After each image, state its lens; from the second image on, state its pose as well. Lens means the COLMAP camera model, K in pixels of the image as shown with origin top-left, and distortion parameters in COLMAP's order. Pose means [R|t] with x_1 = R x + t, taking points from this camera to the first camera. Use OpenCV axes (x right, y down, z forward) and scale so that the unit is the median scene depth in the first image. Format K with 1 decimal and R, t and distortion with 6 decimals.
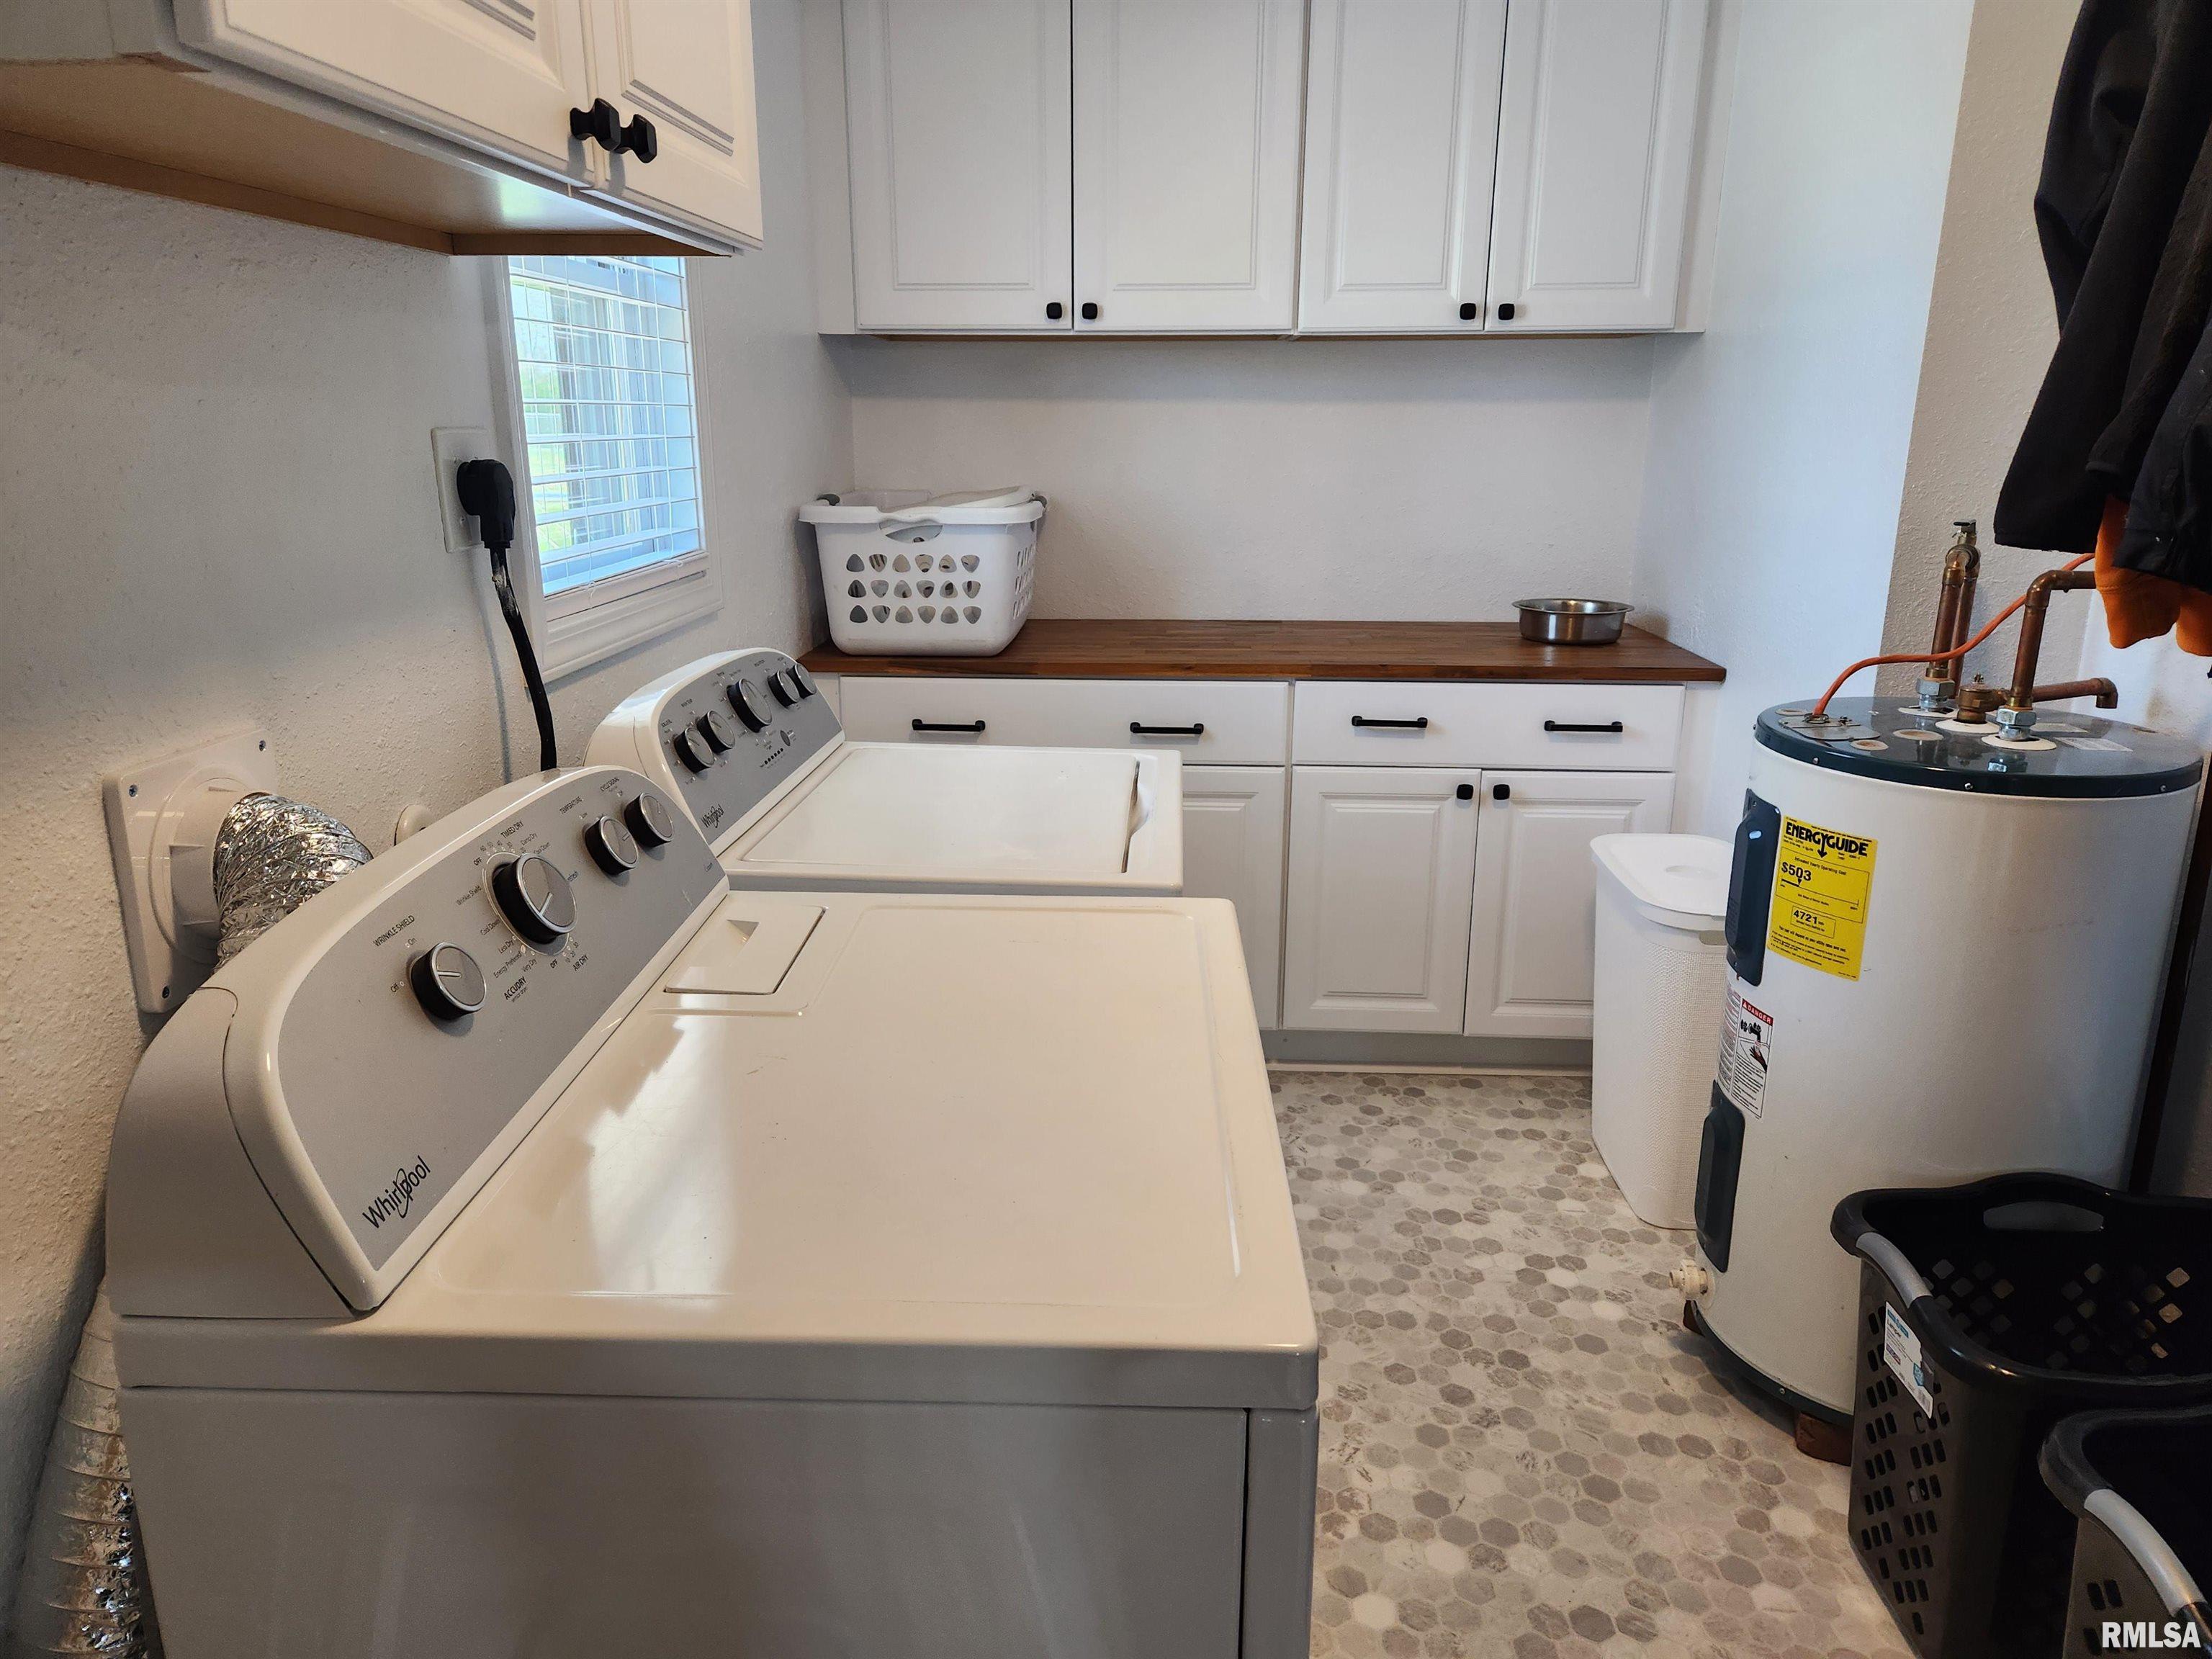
lens RADIAL K [[1536.7, 0, 1097.7], [0, 1536.7, 860.6], [0, 0, 1]] dist [0.066444, -0.075894]
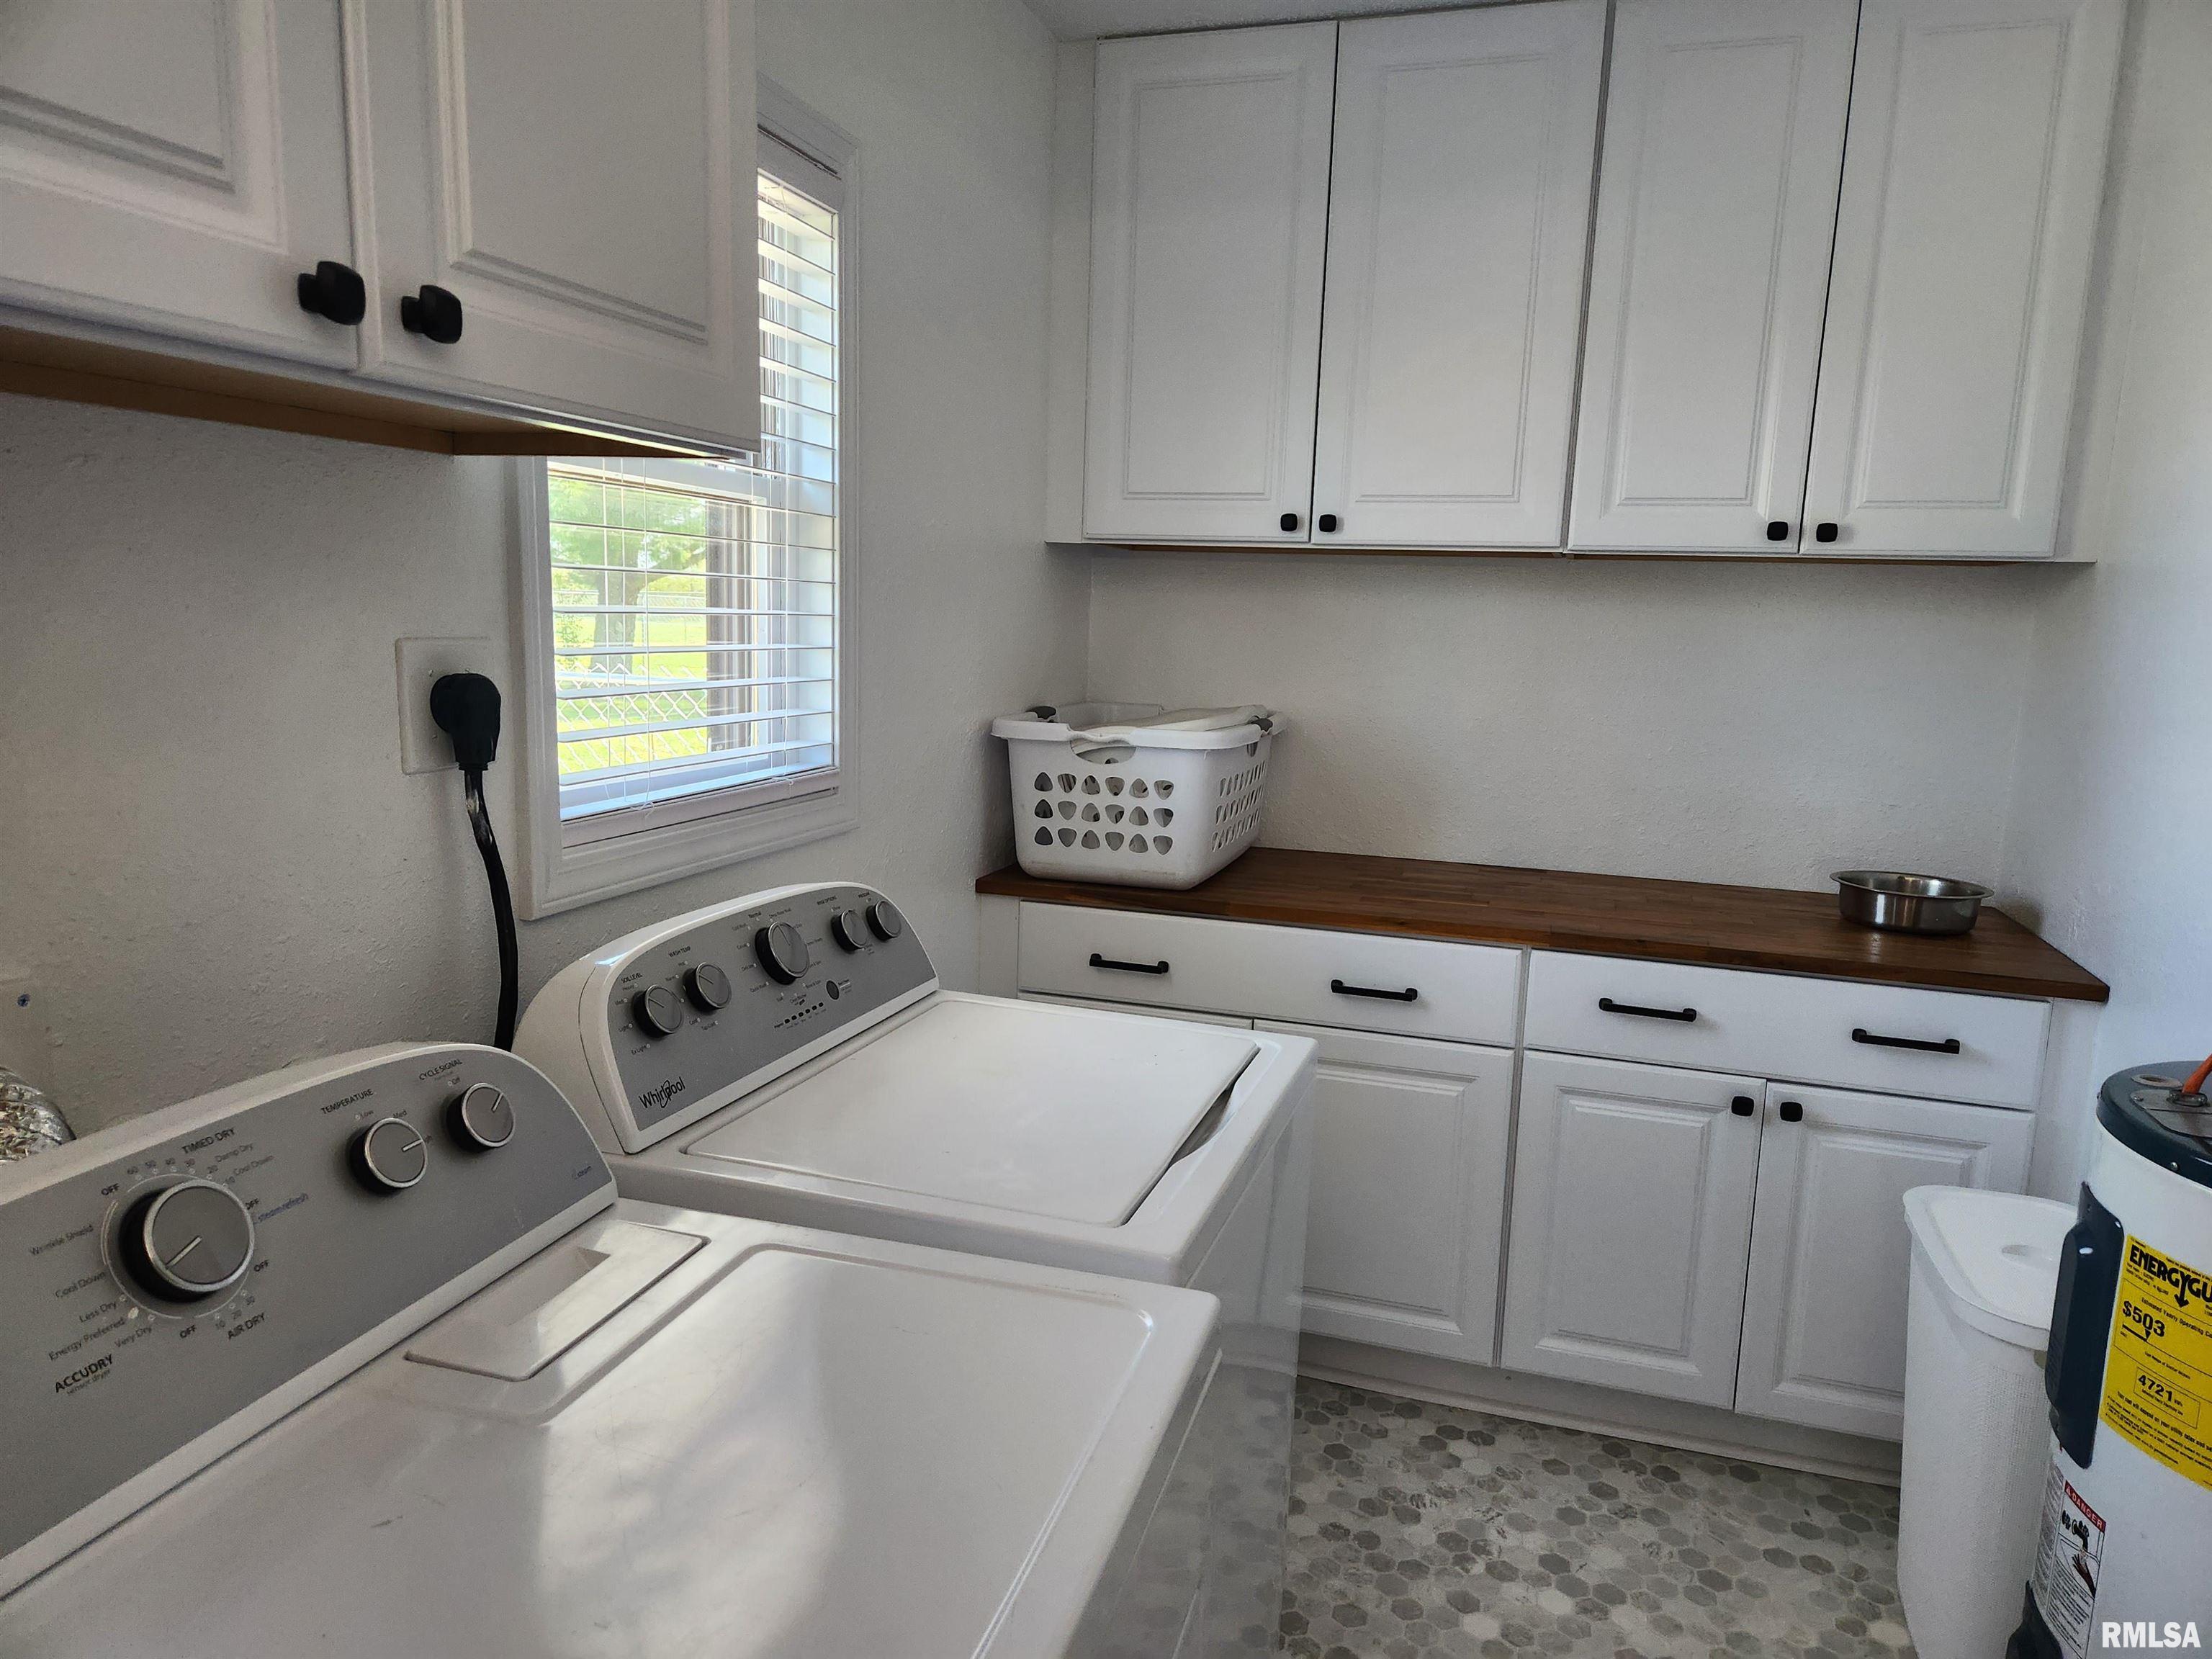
lens RADIAL K [[1536.7, 0, 1097.7], [0, 1536.7, 860.6], [0, 0, 1]] dist [0.066444, -0.075894]
pose [[0.967106, 0.072307, -0.243882, 0.101599], [-0.101170, 0.988993, -0.107966, -0.049652], [0.233391, 0.129088, 0.963776, 0.126483]]
